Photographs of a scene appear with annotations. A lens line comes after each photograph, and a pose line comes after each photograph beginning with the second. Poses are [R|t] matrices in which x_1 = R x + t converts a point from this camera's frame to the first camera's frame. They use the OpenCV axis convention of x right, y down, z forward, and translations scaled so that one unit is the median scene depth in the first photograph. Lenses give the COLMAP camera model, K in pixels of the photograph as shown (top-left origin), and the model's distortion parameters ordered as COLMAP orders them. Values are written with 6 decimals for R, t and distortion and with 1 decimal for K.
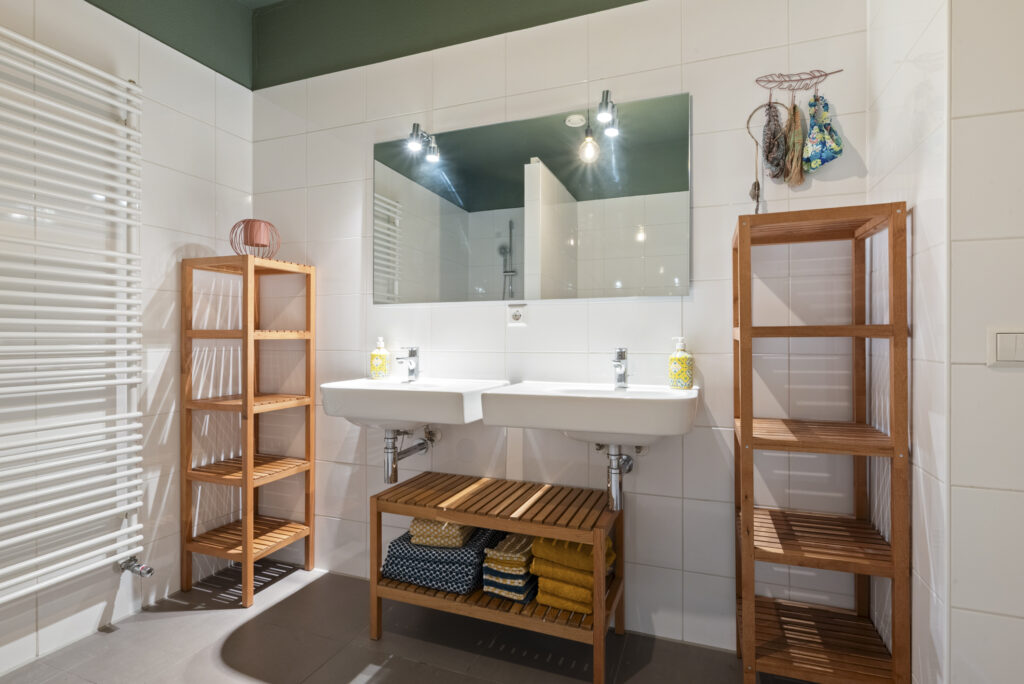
lens RADIAL K [[501.6, 0, 515.1], [0, 501.6, 338.7], [0, 0, 1]] dist [-0.006671, 0.000674]
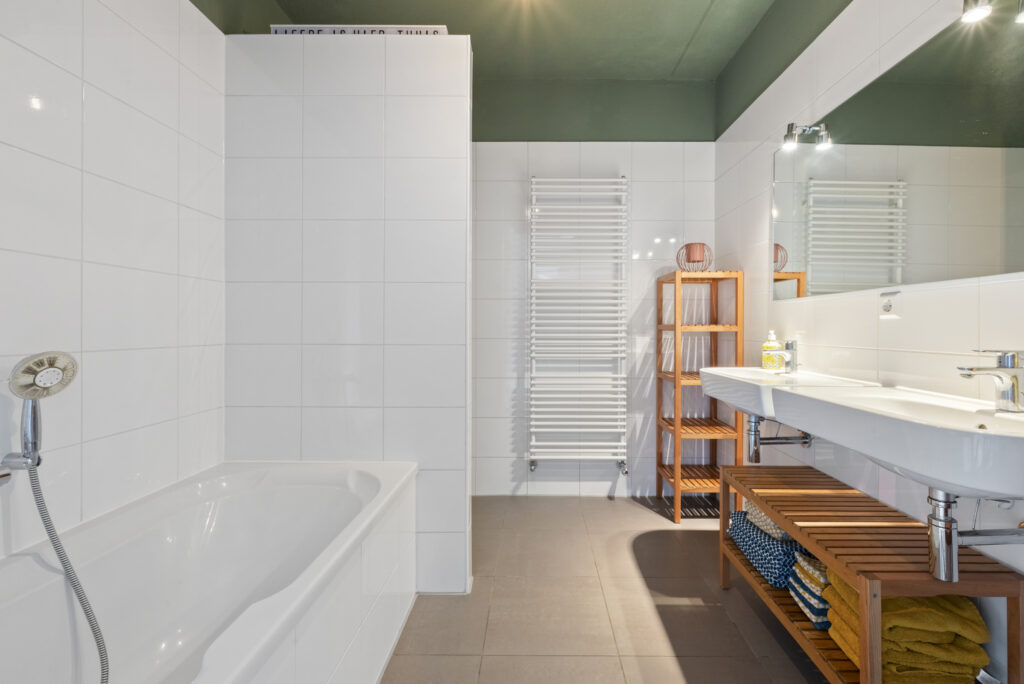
lens RADIAL K [[429.7, 0, 530.6], [0, 429.7, 325.6], [0, 0, 1]] dist [-0.002207, -0.001092]
pose [[0.351893, -0.002783, -0.936036, 0.461517], [-0.005146, 0.999975, -0.004908, -0.007195], [0.936026, 0.006544, 0.351870, 0.200061]]
